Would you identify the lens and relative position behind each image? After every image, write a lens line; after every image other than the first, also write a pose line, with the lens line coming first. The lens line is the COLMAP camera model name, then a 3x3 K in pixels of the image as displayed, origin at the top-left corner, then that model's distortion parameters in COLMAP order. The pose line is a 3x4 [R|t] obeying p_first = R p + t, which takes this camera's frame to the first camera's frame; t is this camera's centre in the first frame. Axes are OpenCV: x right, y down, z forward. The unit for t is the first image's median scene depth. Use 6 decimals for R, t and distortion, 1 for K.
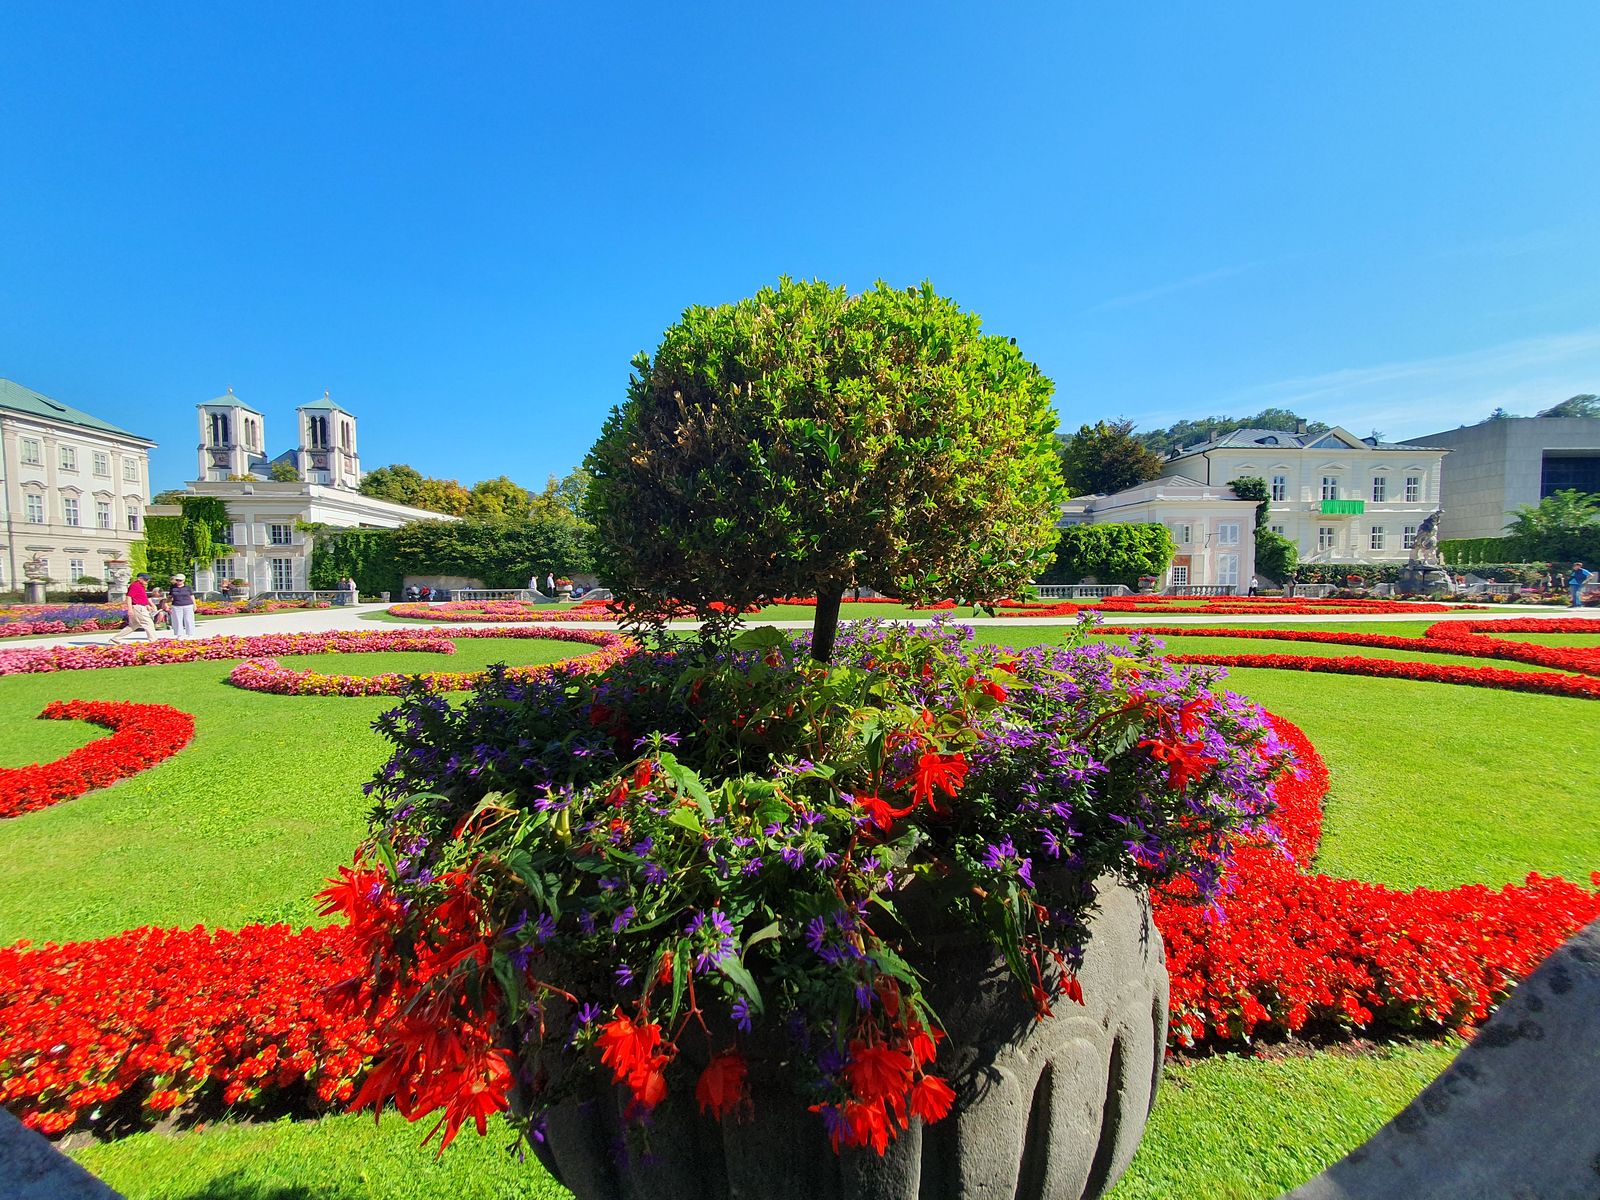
lens RADIAL K [[638.5, 0, 800.0], [0, 638.5, 600.0], [0, 0, 1]] dist [0.001094, 0.000099]
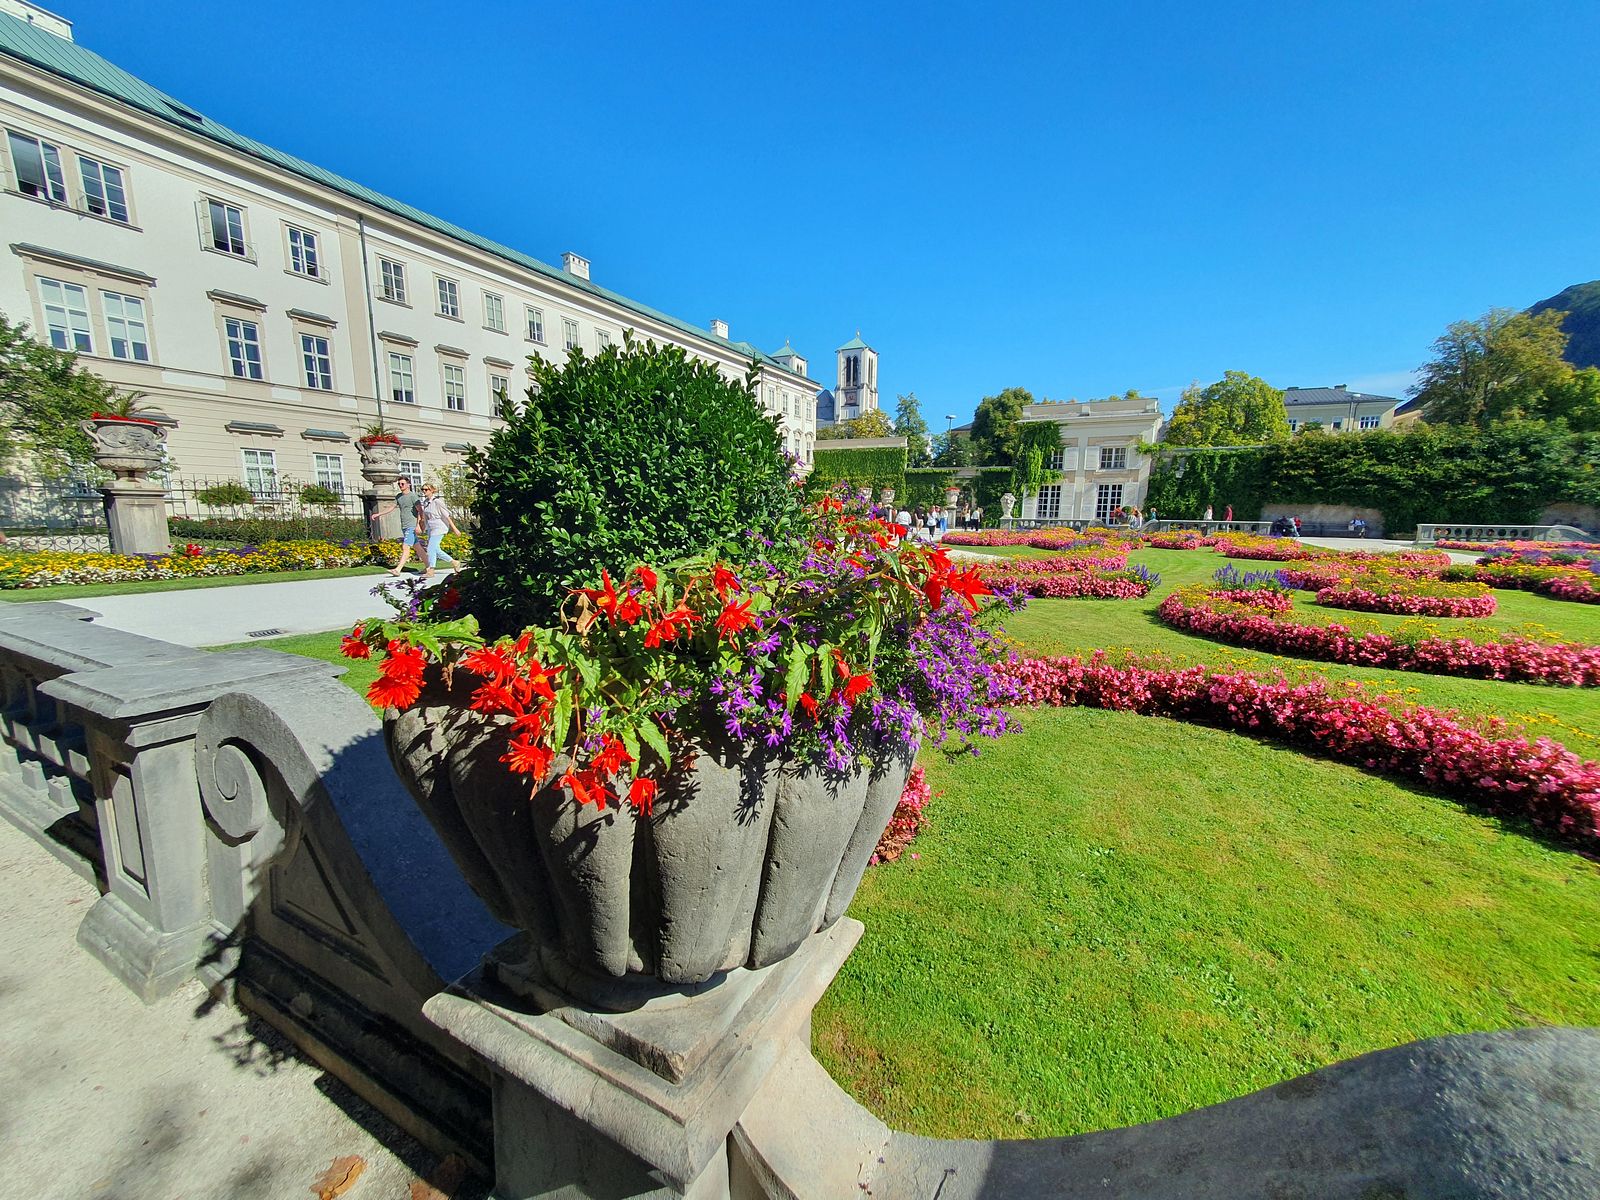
lens RADIAL K [[638.5, 0, 800.0], [0, 638.5, 600.0], [0, 0, 1]] dist [0.001094, 0.000099]
pose [[0.849786, 0.085706, -0.520113, -0.698875], [-0.027314, 0.992528, 0.118925, 0.004232], [0.526419, -0.086854, 0.845777, -0.045965]]
